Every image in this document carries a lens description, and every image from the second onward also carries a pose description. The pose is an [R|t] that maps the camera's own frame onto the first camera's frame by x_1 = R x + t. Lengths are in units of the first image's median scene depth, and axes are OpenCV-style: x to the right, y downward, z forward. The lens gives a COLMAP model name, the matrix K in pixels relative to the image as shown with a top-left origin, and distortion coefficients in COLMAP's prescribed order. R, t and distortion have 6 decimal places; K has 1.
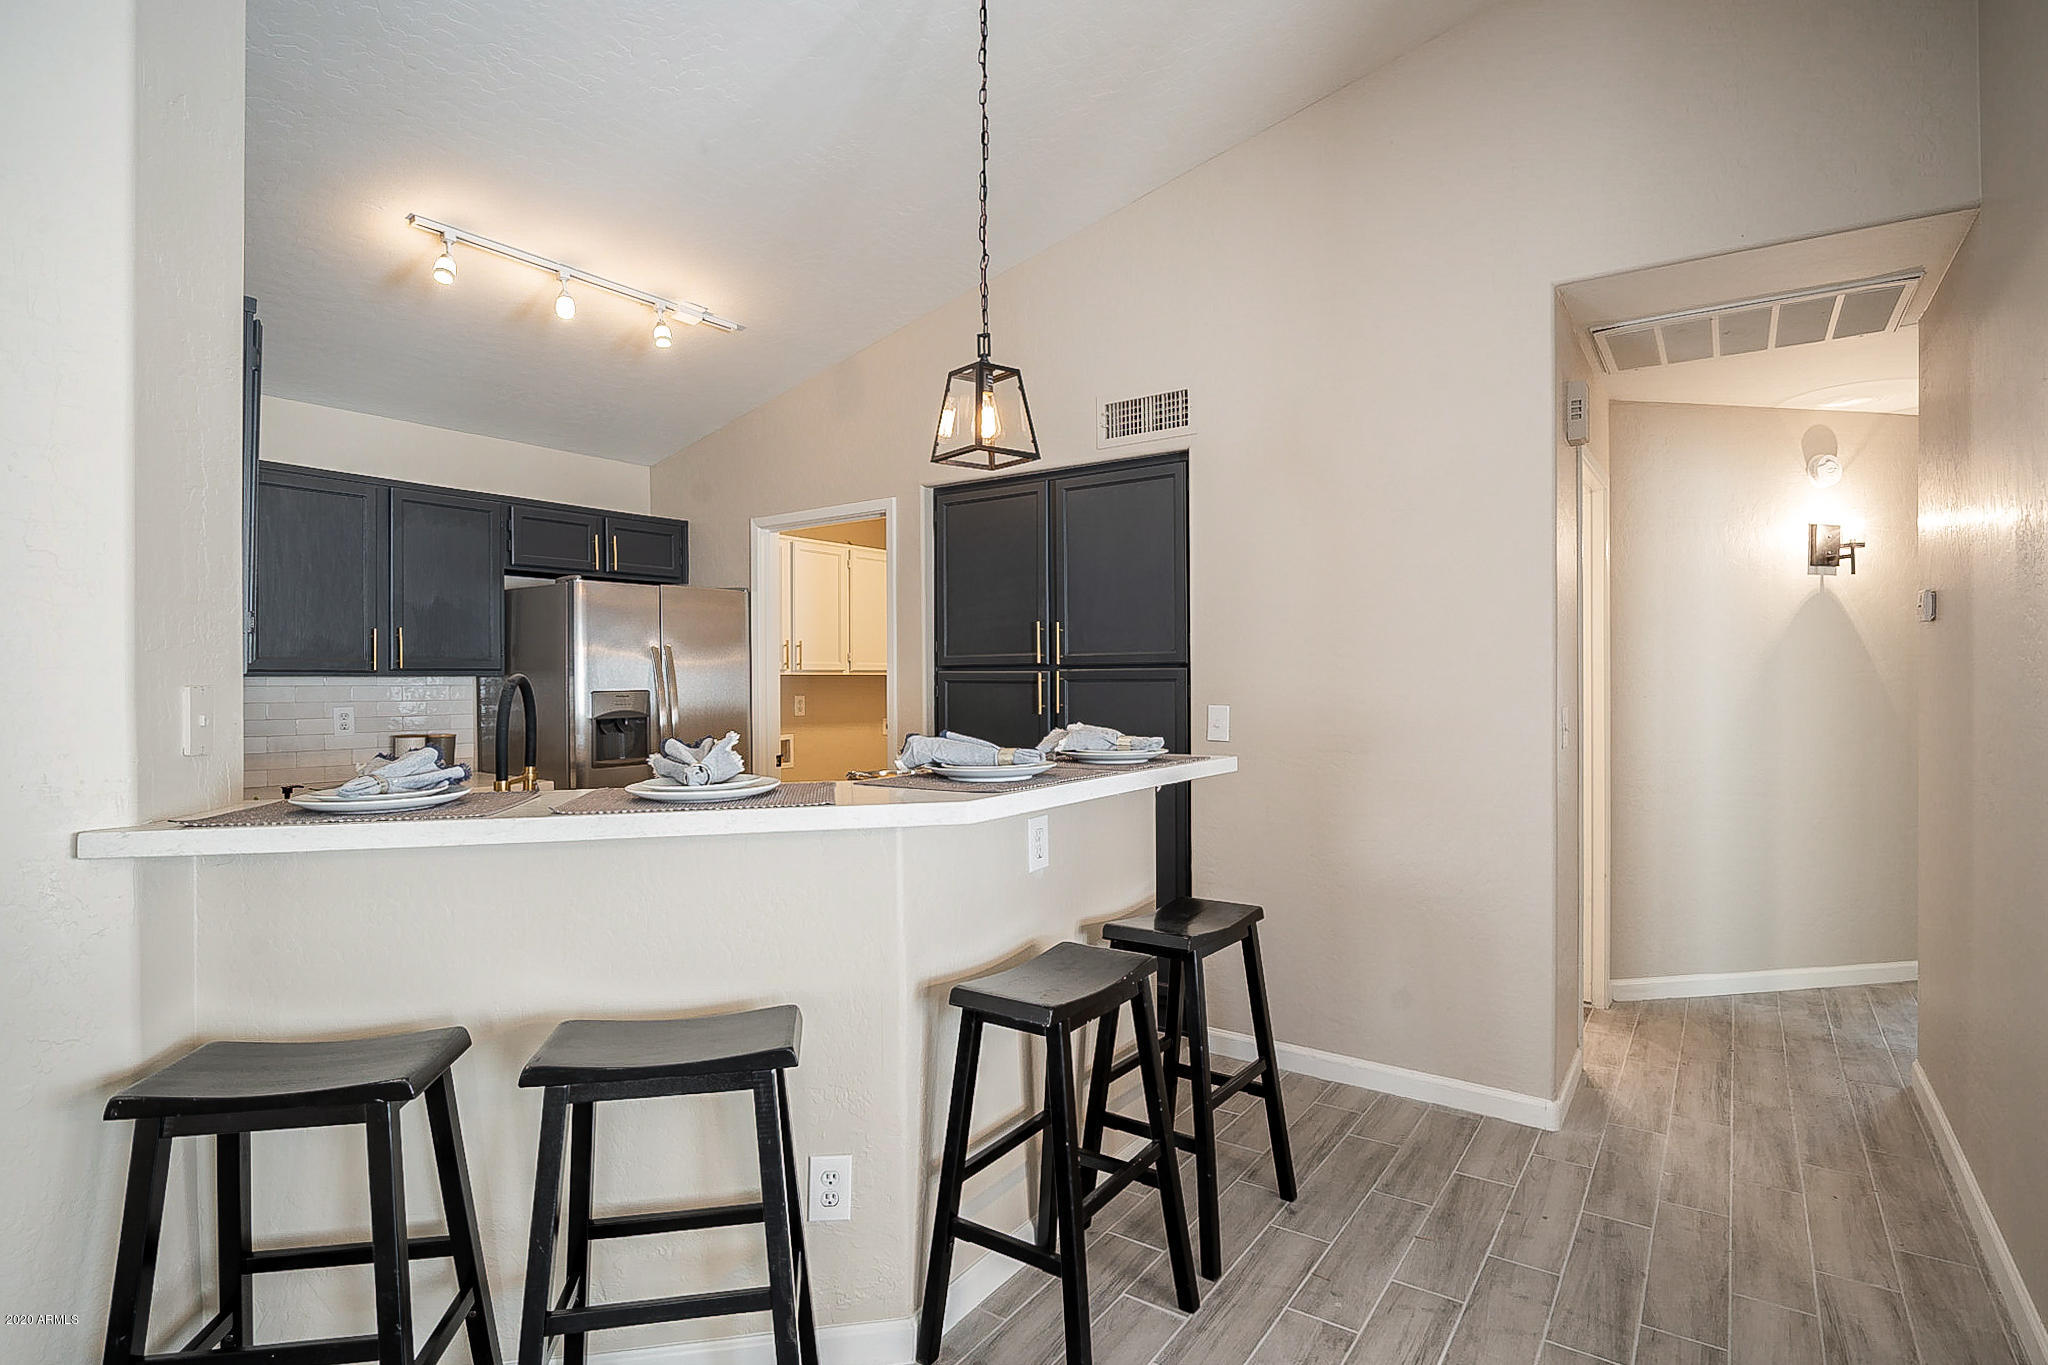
lens RADIAL K [[1013.5, 0, 1029.6], [0, 1013.5, 677.6], [0, 0, 1]] dist [0.002770, 0.000976]
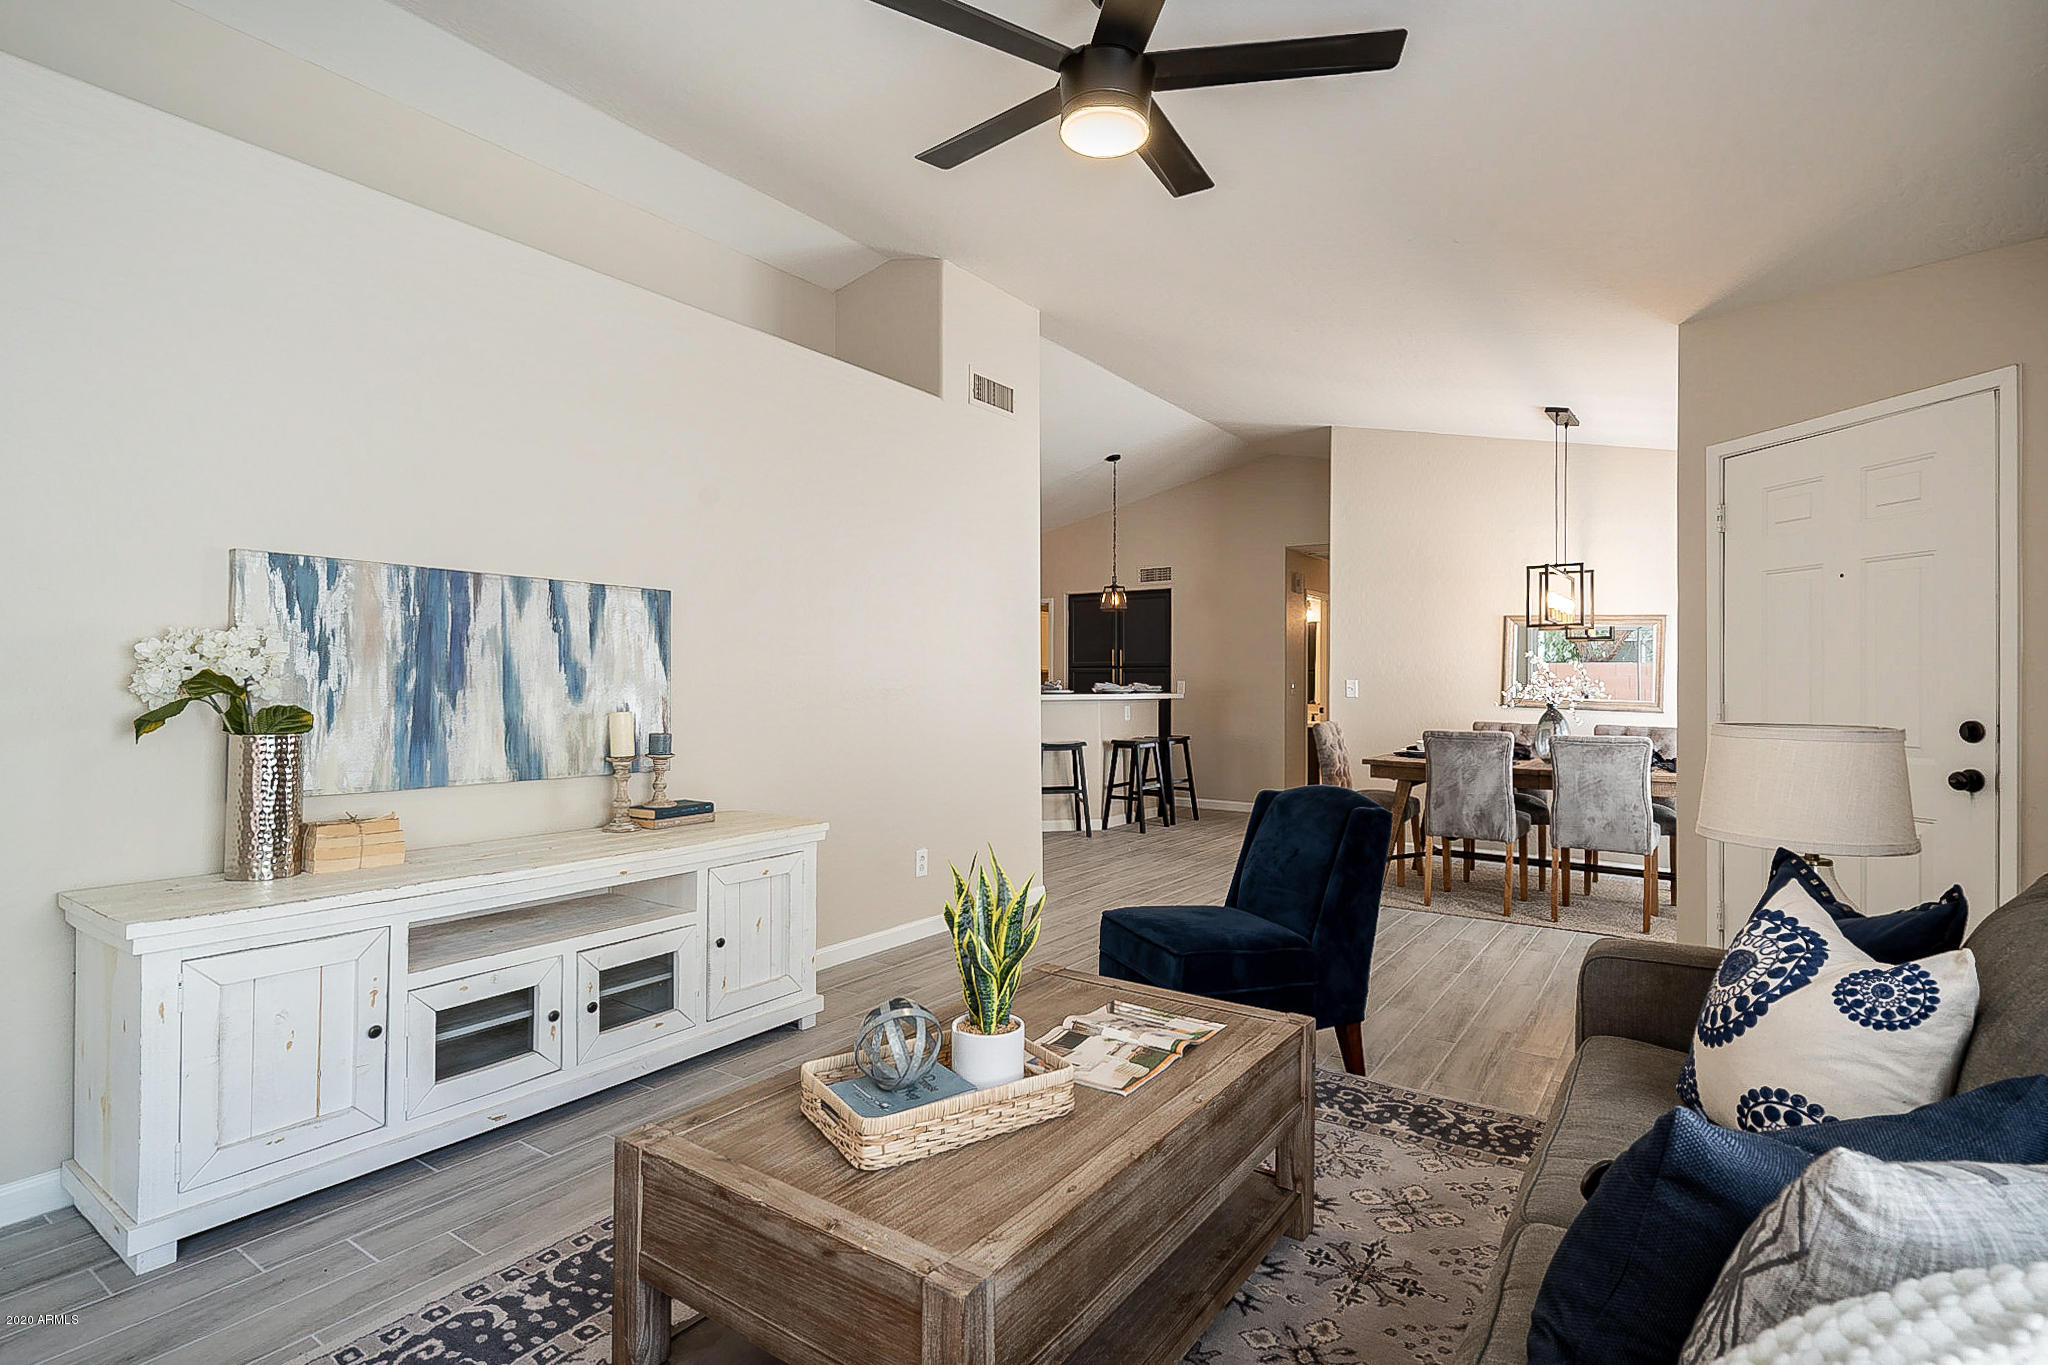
lens RADIAL K [[1013.5, 0, 1021.7], [0, 1013.5, 682.6], [0, 0, 1]] dist [0.002770, 0.000976]
pose [[0.999960, 0.007780, -0.004344, -0.344579], [-0.007789, 0.999968, -0.001946, 0.056788], [0.004328, 0.001980, 0.999989, -2.566755]]
